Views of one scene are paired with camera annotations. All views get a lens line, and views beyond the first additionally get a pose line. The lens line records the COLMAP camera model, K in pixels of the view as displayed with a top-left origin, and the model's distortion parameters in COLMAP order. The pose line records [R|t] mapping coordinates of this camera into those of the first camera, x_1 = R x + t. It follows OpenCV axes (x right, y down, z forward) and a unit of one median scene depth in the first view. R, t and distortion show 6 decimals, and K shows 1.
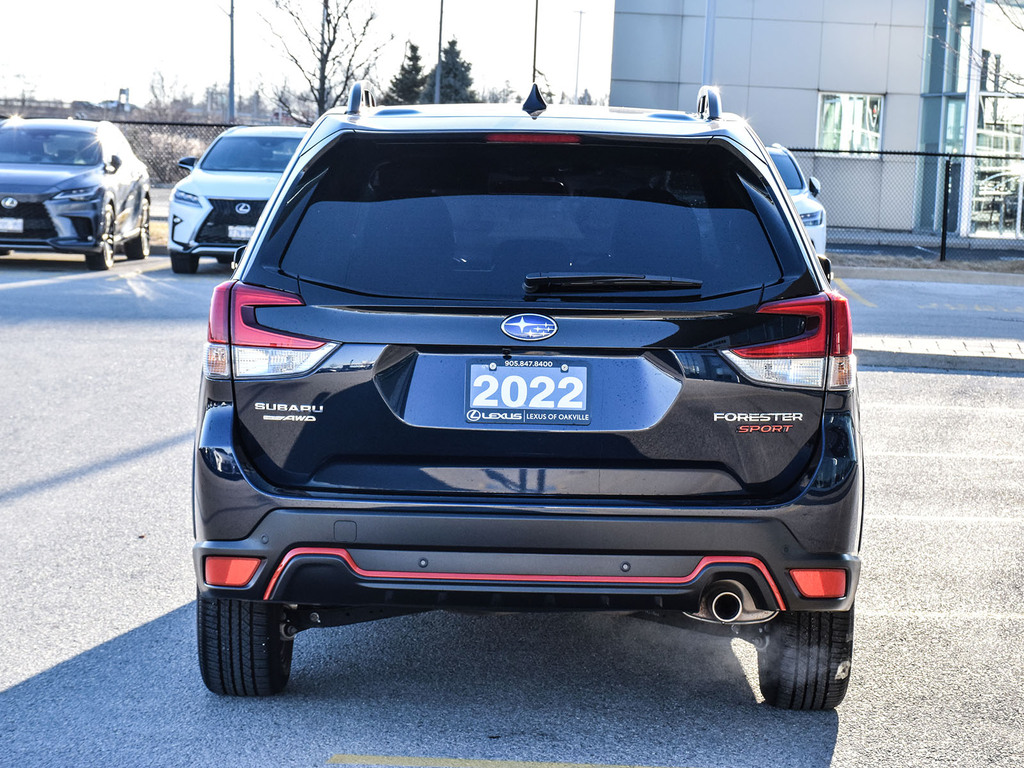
lens RADIAL K [[2561.0, 0, 511.7], [0, 2561.0, 415.5], [0, 0, 1]] dist [-0.071692, 0.160364]
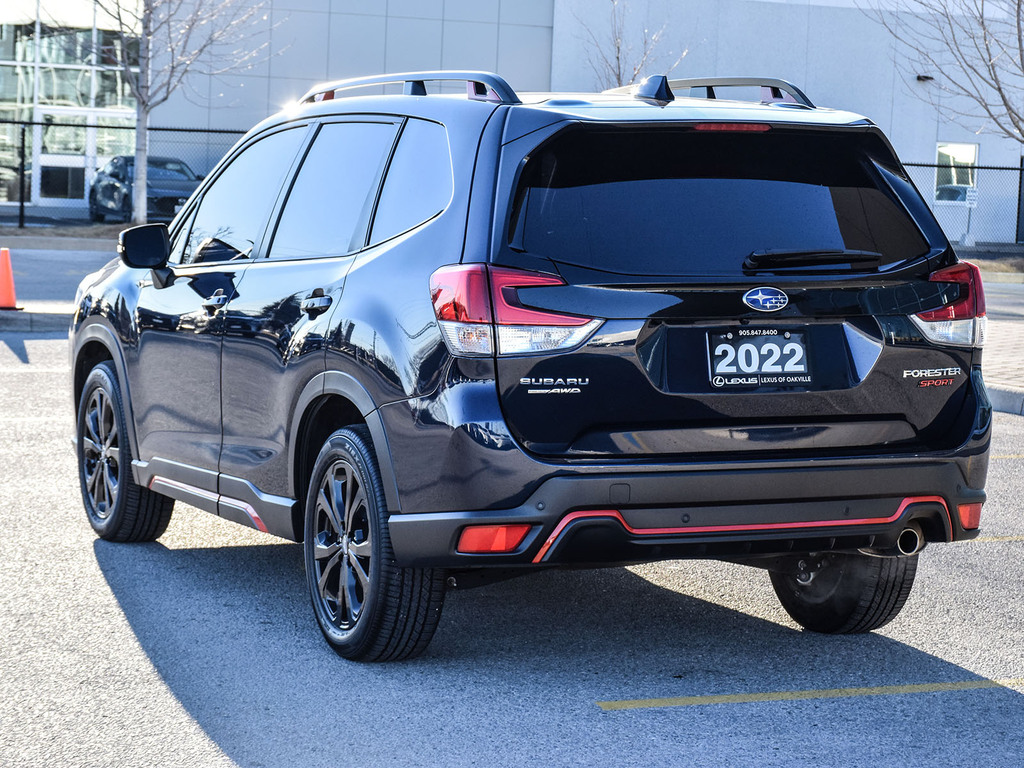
lens RADIAL K [[2561.0, 0, 511.7], [0, 2561.0, 415.5], [0, 0, 1]] dist [-0.071692, 0.160364]
pose [[0.931727, -0.045927, 0.360243, -0.489385], [0.041127, 0.998934, 0.020984, -0.011953], [-0.360823, -0.004735, 0.932622, 0.009844]]
